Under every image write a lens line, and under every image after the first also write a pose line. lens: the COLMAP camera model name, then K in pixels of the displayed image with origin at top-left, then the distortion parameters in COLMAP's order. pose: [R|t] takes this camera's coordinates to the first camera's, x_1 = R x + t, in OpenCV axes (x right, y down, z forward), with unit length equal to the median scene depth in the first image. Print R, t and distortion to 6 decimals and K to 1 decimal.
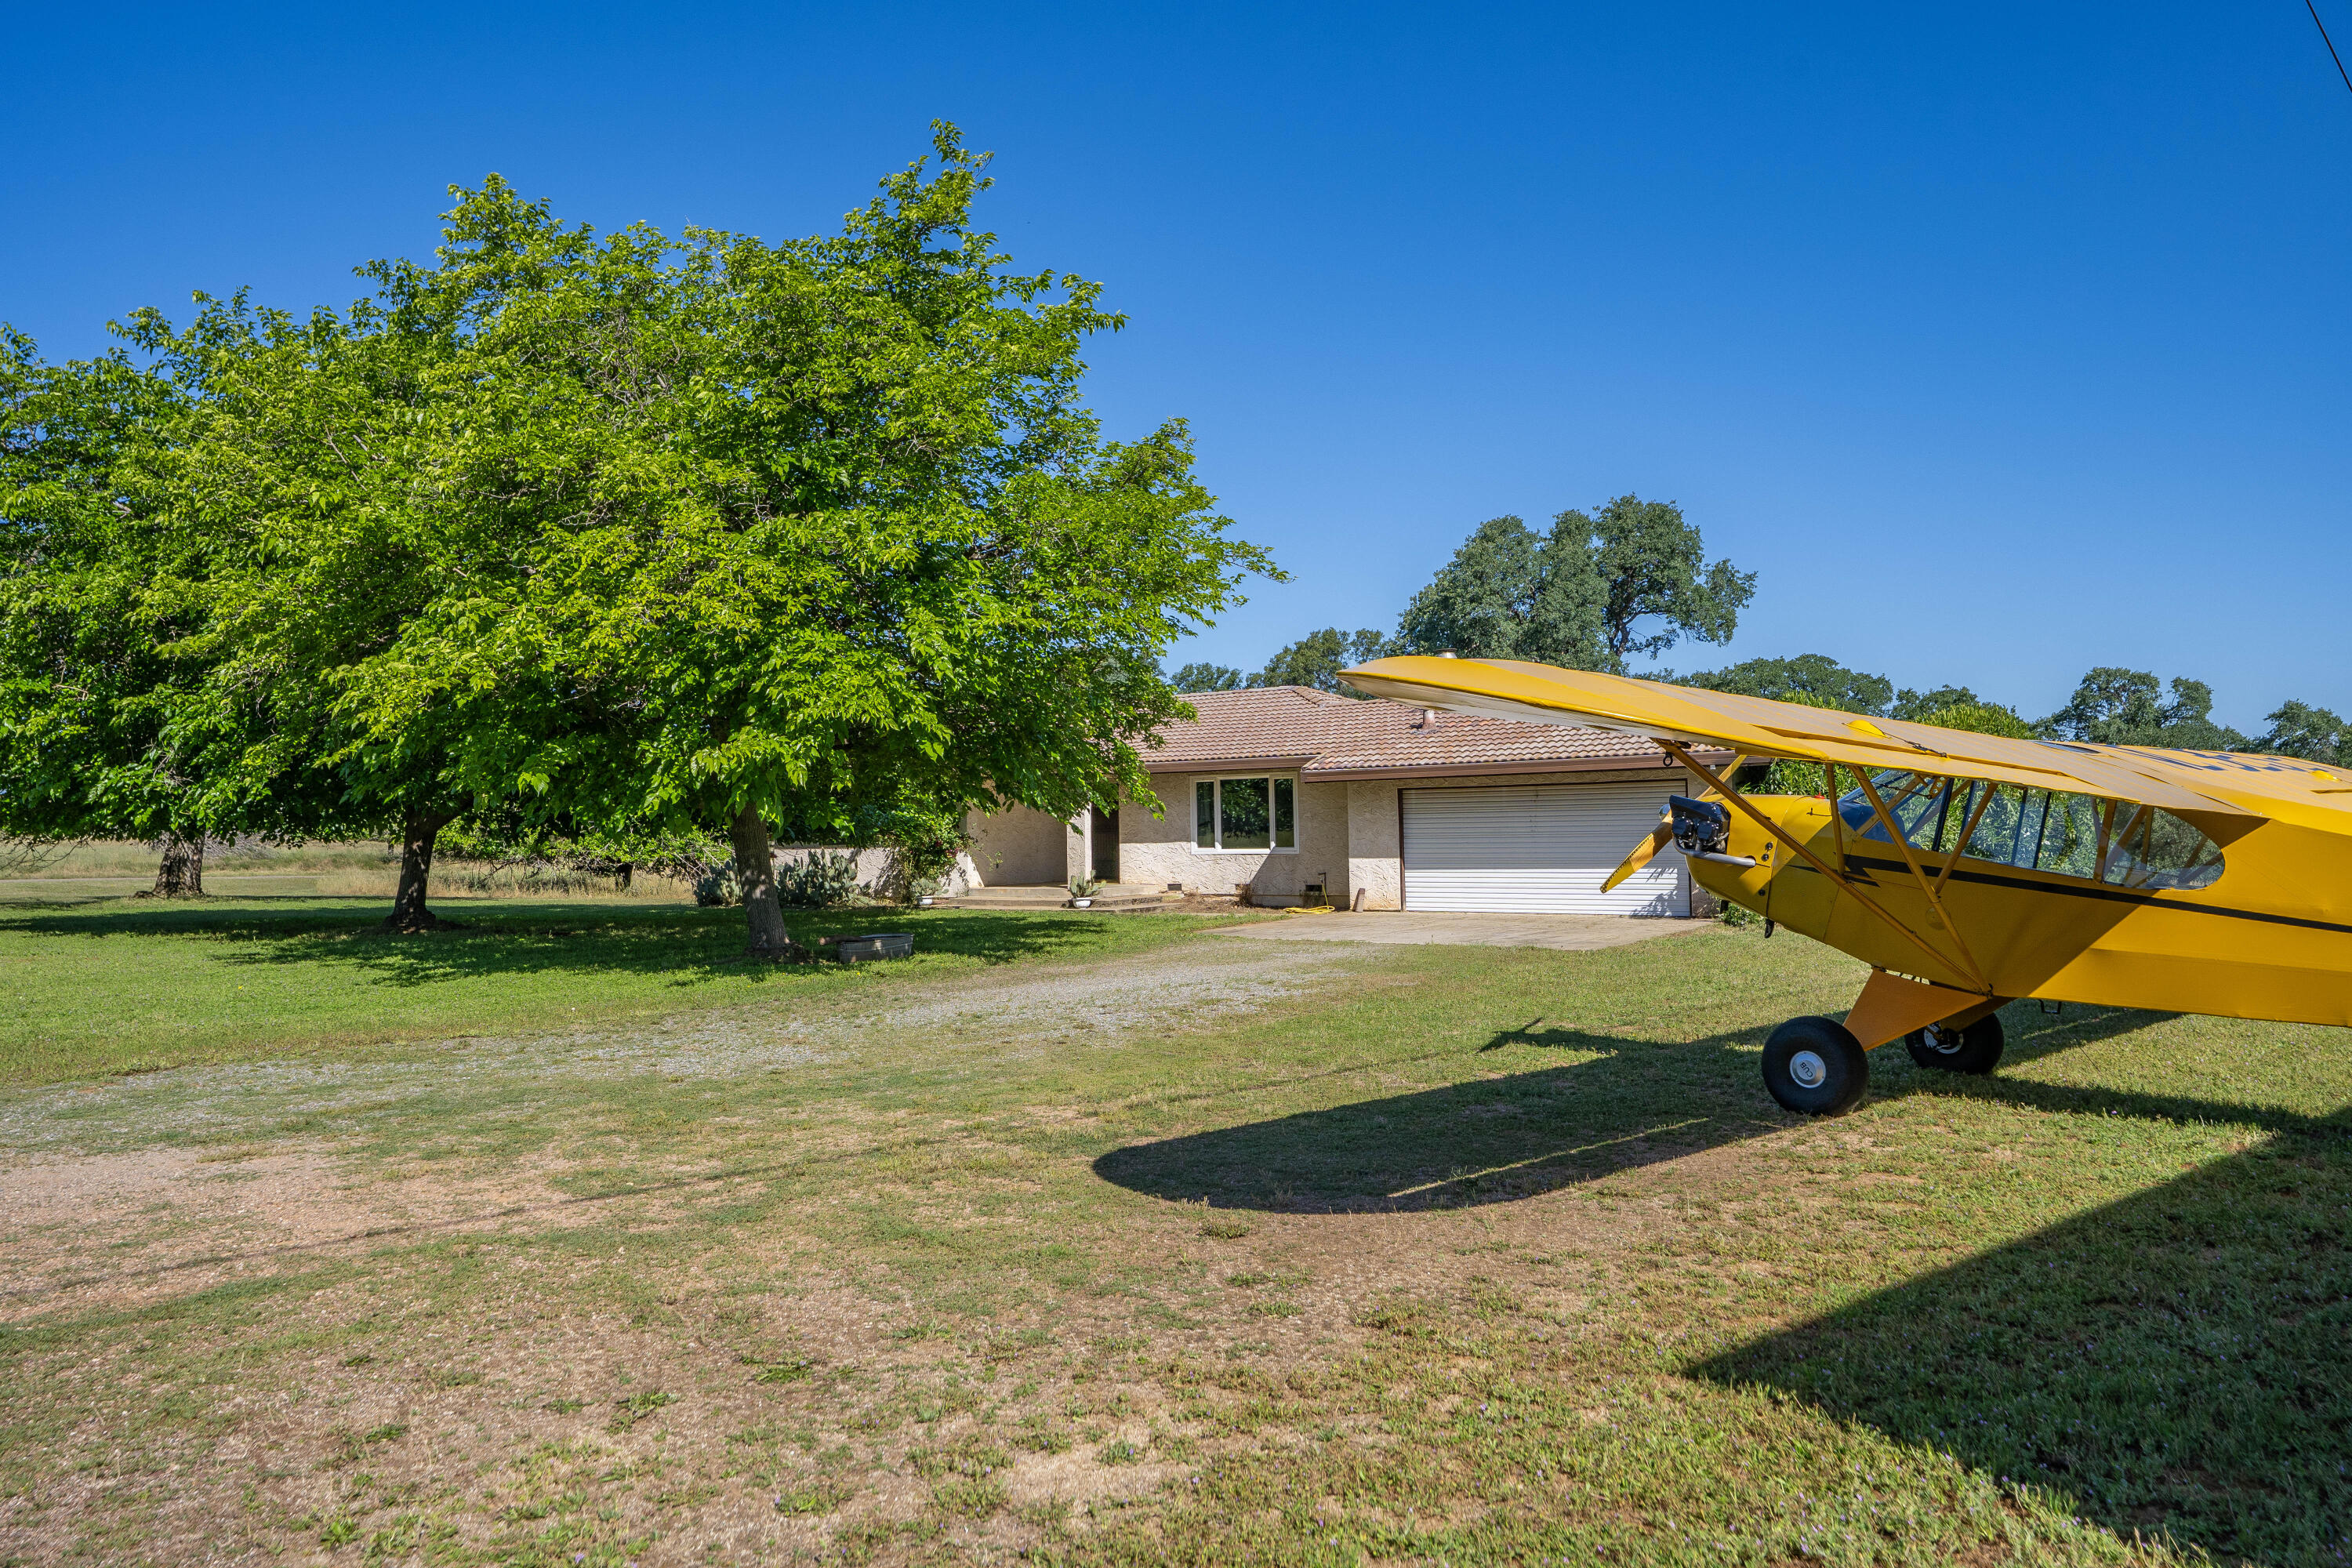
lens RADIAL K [[1660.8, 0, 1154.6], [0, 1660.8, 782.8], [0, 0, 1]] dist [0.023189, 0.001627]
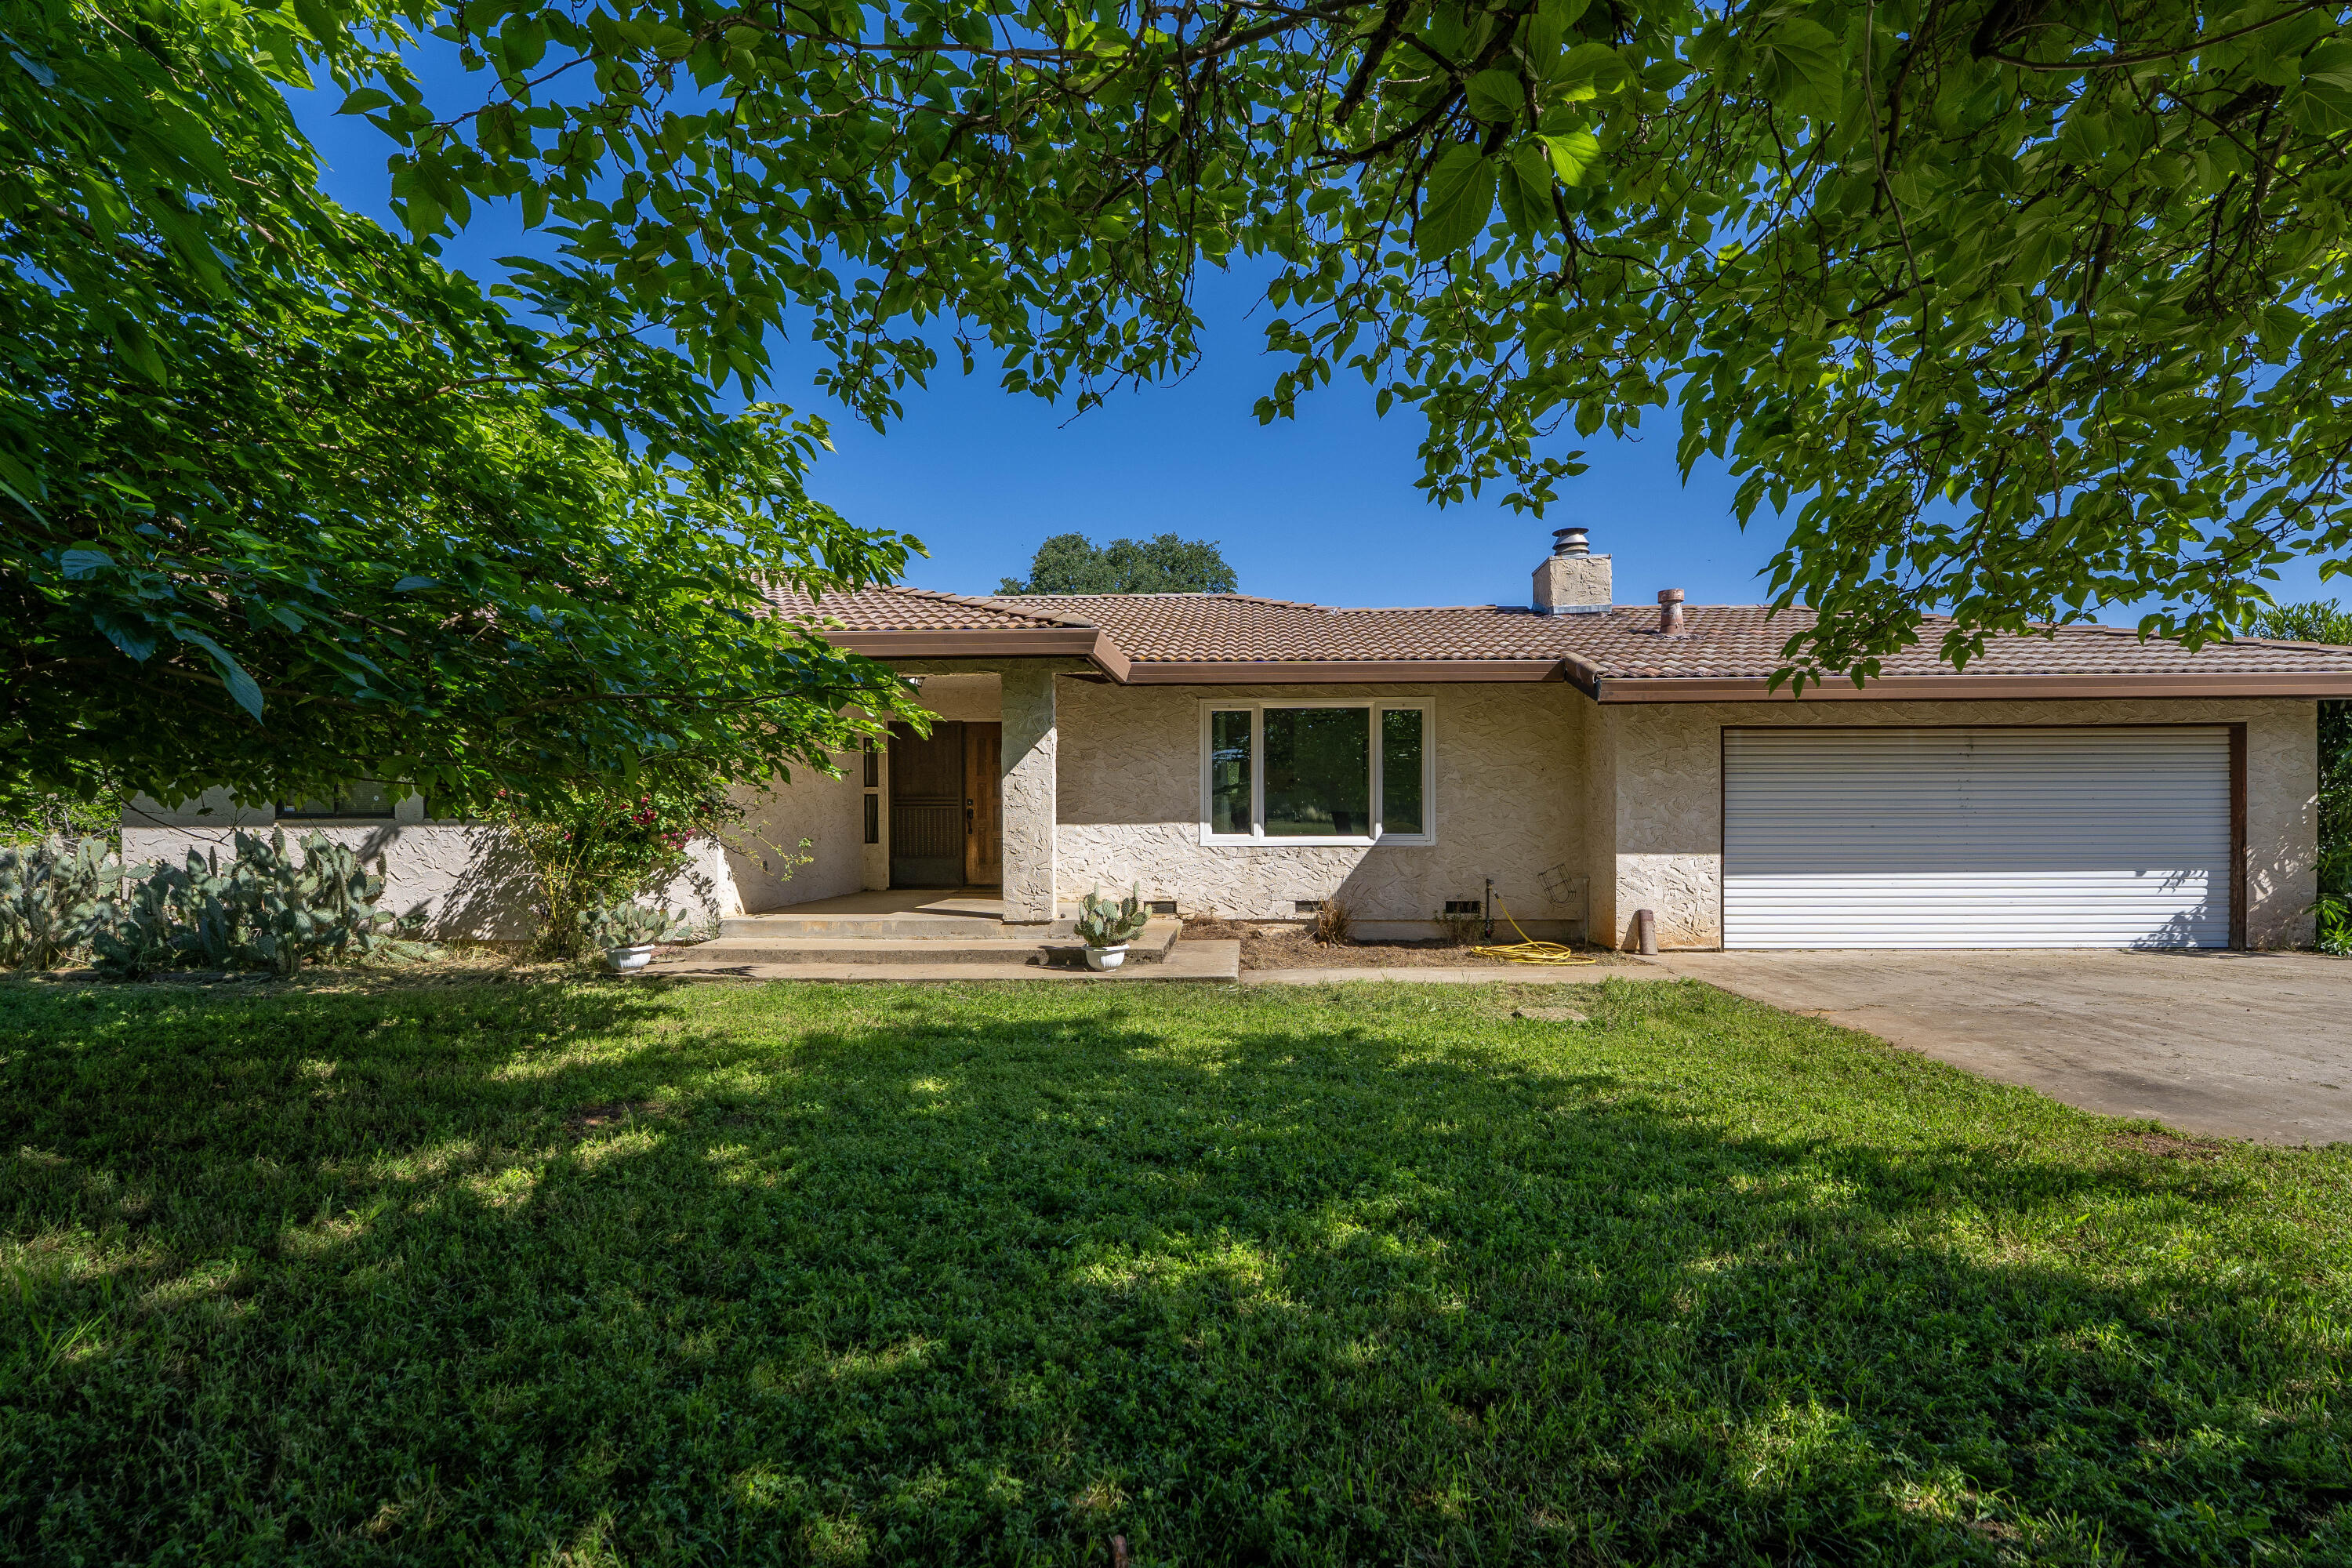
lens RADIAL K [[1041.2, 0, 1197.4], [0, 1041.2, 835.6], [0, 0, 1]] dist [-0.027074, 0.002179]
pose [[0.833537, 0.012070, 0.552332, -0.181655], [-0.026820, 0.999467, 0.018633, 0.037451], [-0.551812, -0.030345, 0.833416, 0.803935]]
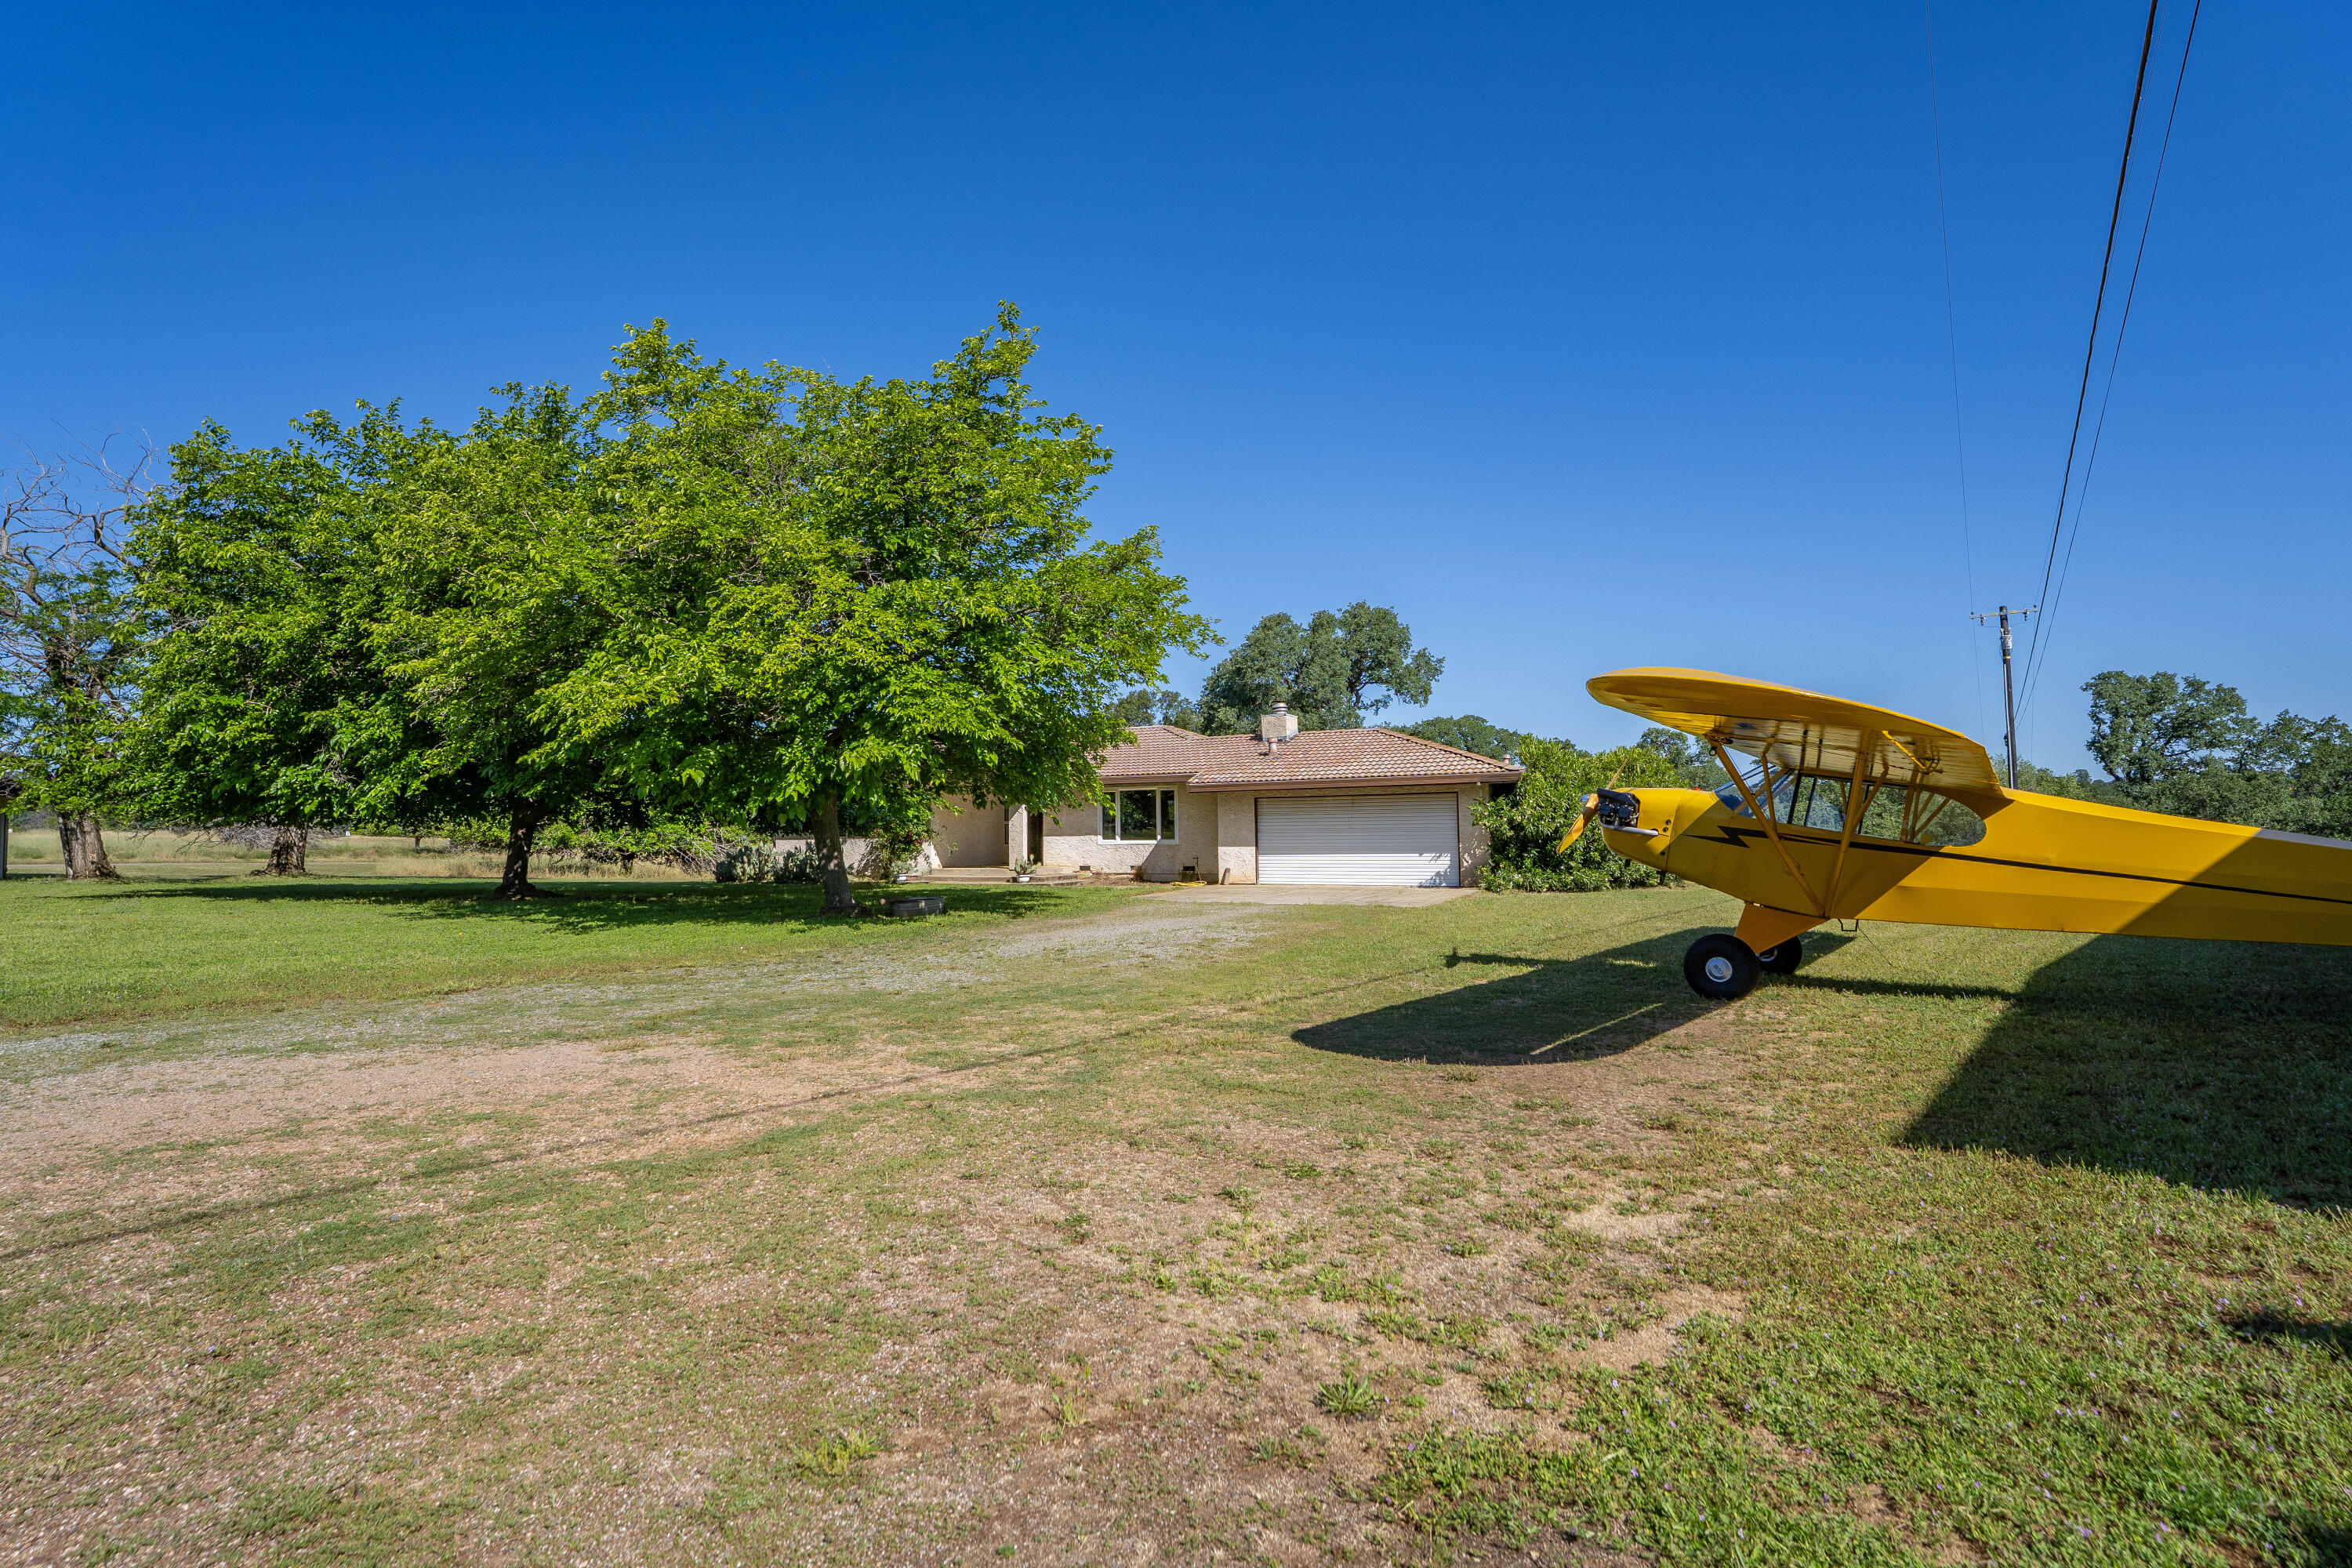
lens RADIAL K [[1190.5, 0, 1172.5], [0, 1190.5, 784.3], [0, 0, 1]] dist [-0.013817, 0.000292]
pose [[0.987829, 0.012593, 0.155031, -0.079055], [-0.010284, 0.999824, -0.015691, 0.008824], [-0.155201, 0.013905, 0.987785, 0.008974]]
